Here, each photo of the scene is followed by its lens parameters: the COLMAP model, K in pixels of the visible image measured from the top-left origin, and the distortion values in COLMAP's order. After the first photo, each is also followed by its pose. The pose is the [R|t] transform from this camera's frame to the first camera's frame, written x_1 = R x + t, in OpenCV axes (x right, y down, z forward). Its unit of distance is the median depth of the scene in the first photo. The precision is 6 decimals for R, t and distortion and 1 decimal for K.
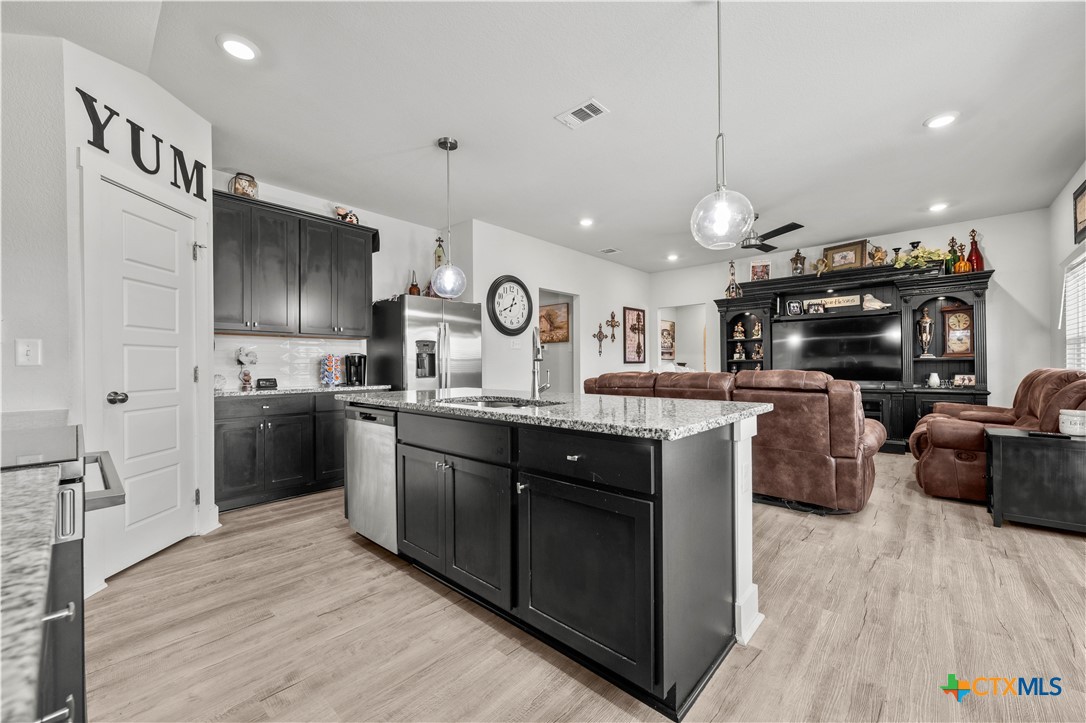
lens RADIAL K [[433.9, 0, 545.4], [0, 433.9, 360.9], [0, 0, 1]] dist [0.001852, -0.000745]
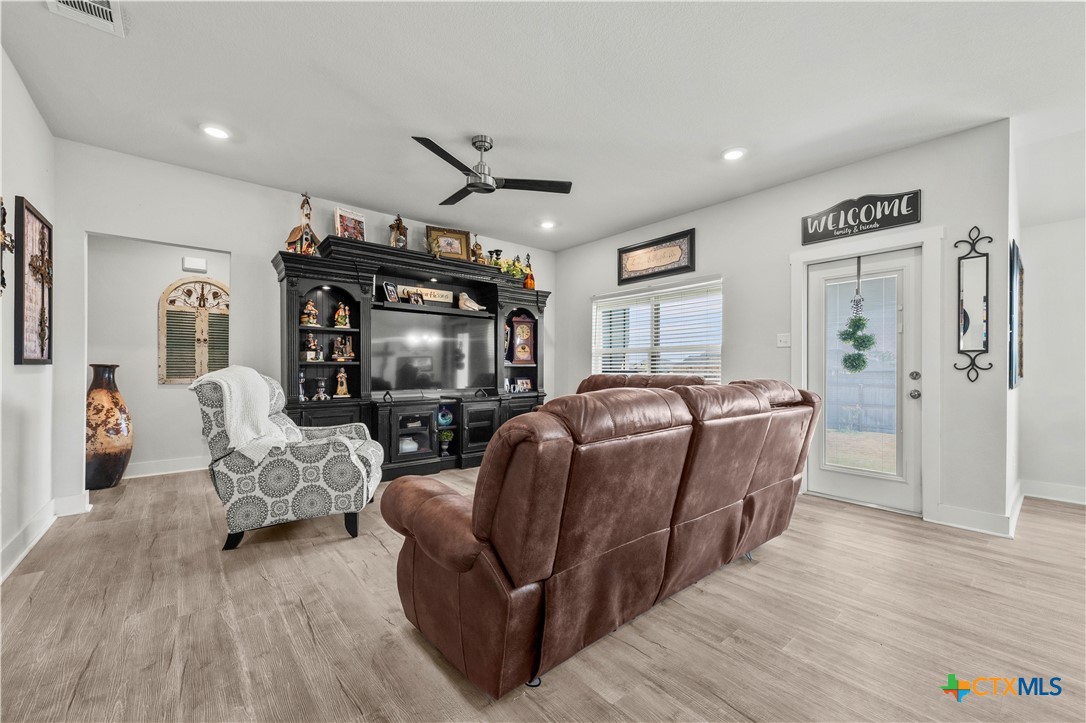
lens RADIAL K [[433.9, 0, 557.1], [0, 433.9, 368.0], [0, 0, 1]] dist [0.001852, -0.000745]
pose [[0.122437, 0.007162, 0.992450, -0.145049], [-0.014038, 0.999886, -0.005484, 0.006715], [-0.992377, -0.013261, 0.122523, 0.761786]]
